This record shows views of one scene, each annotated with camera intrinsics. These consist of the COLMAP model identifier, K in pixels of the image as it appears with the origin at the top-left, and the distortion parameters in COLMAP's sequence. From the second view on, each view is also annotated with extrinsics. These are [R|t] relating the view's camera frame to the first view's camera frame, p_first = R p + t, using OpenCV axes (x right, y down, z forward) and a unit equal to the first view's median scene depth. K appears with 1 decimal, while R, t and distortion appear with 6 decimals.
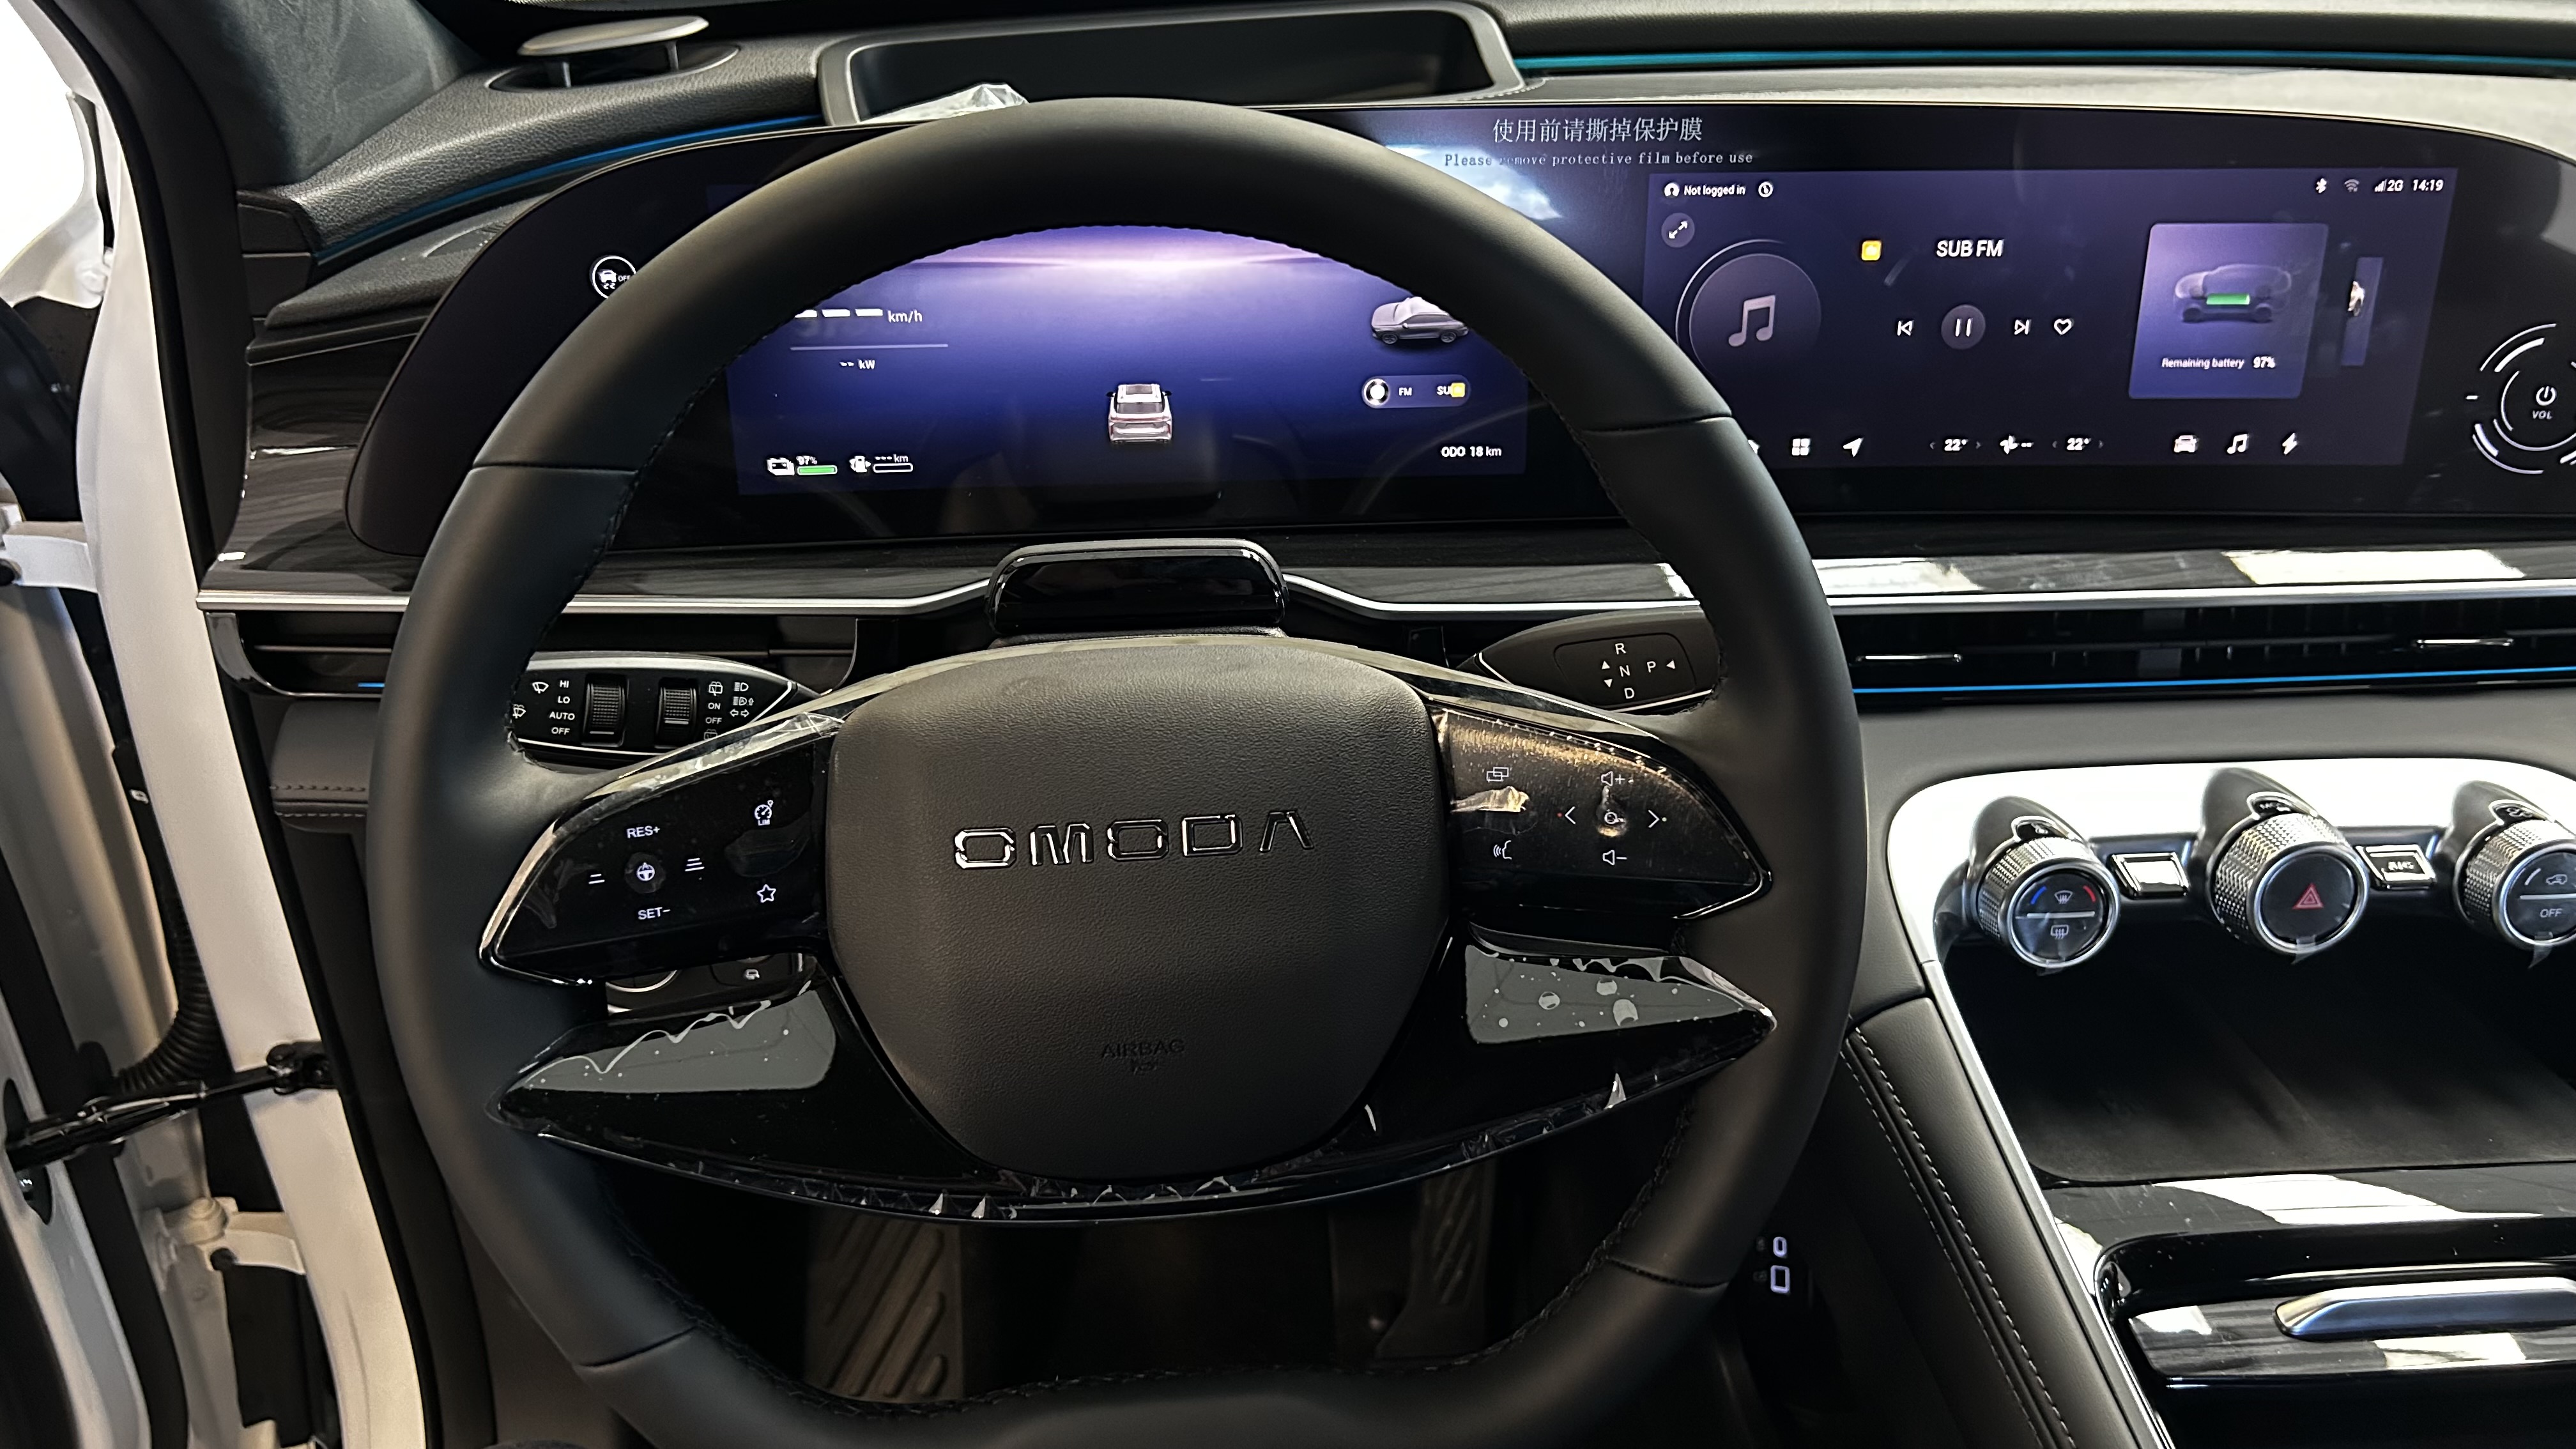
lens RADIAL K [[1945.5, 0, 1316.5], [0, 1945.5, 735.6], [0, 0, 1]] dist [0.100071, -0.154825]
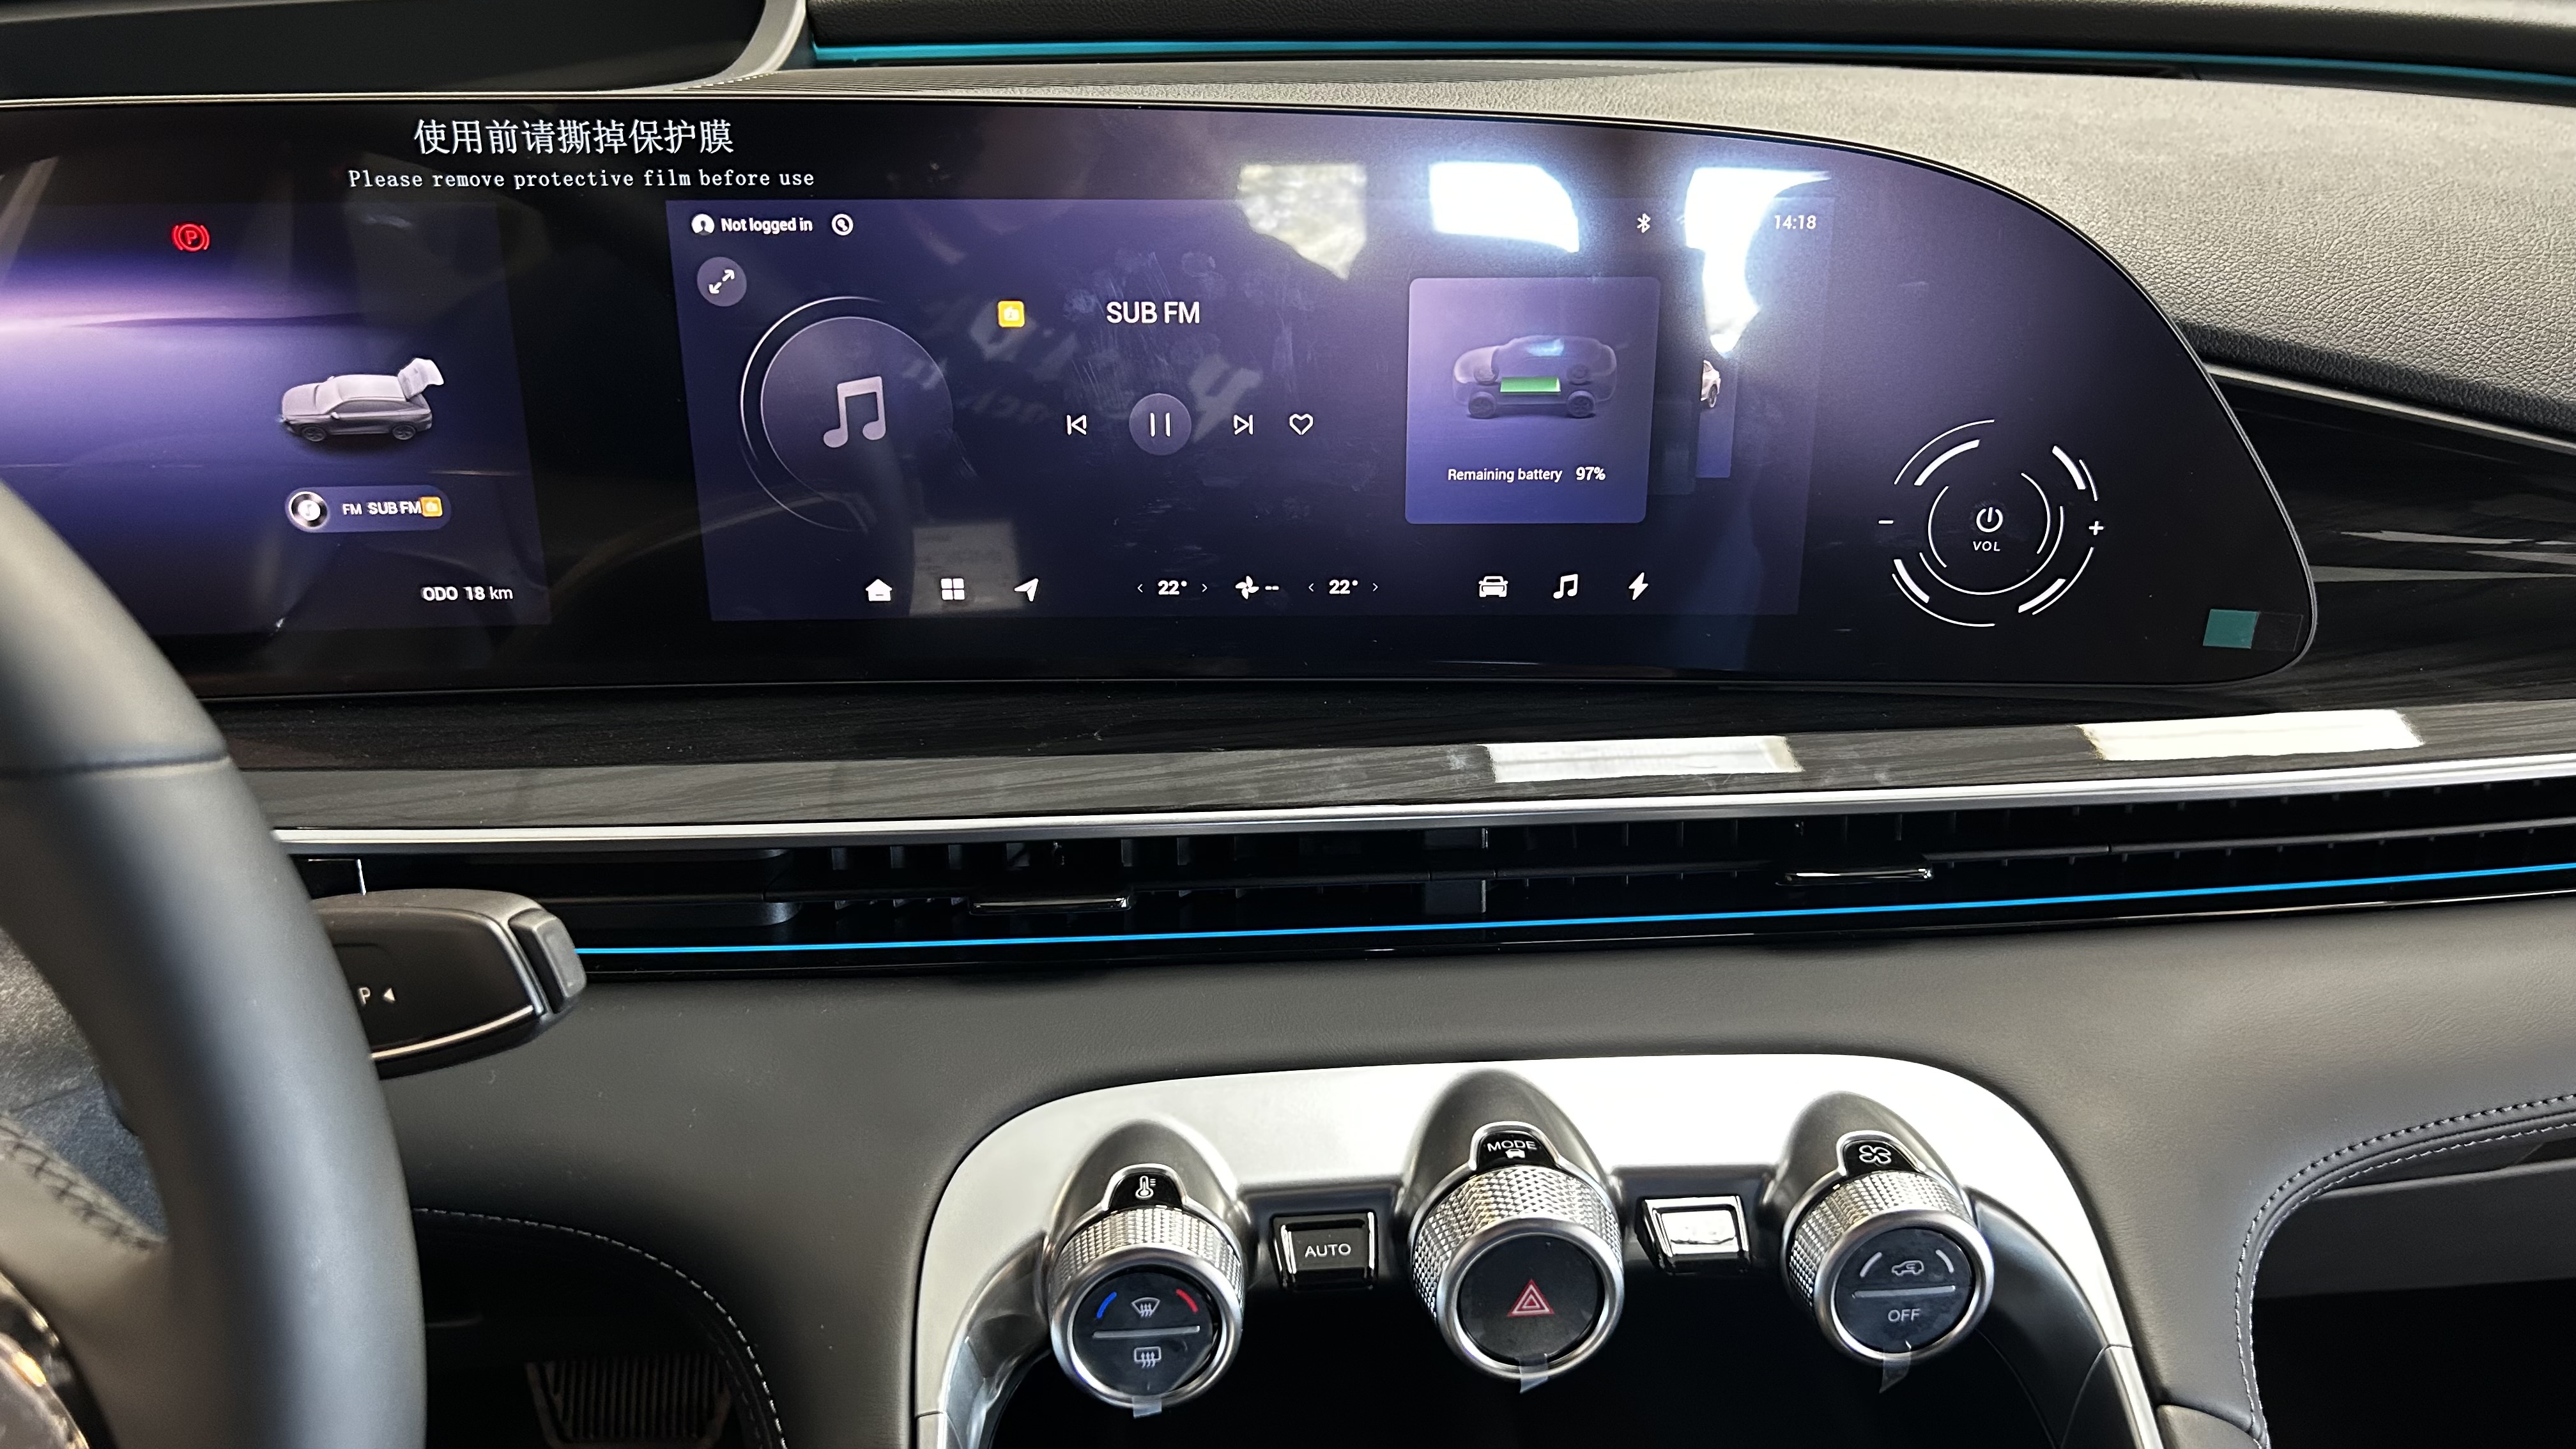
lens RADIAL K [[1946.5, 0, 1297.9], [0, 1946.5, 735.9], [0, 0, 1]] dist [0.083896, -0.156159]
pose [[0.999994, -0.000467, 0.003512, 0.379665], [0.000467, 1.000000, 0.000009, -0.096699], [-0.003512, -0.000007, 0.999994, 0.305282]]
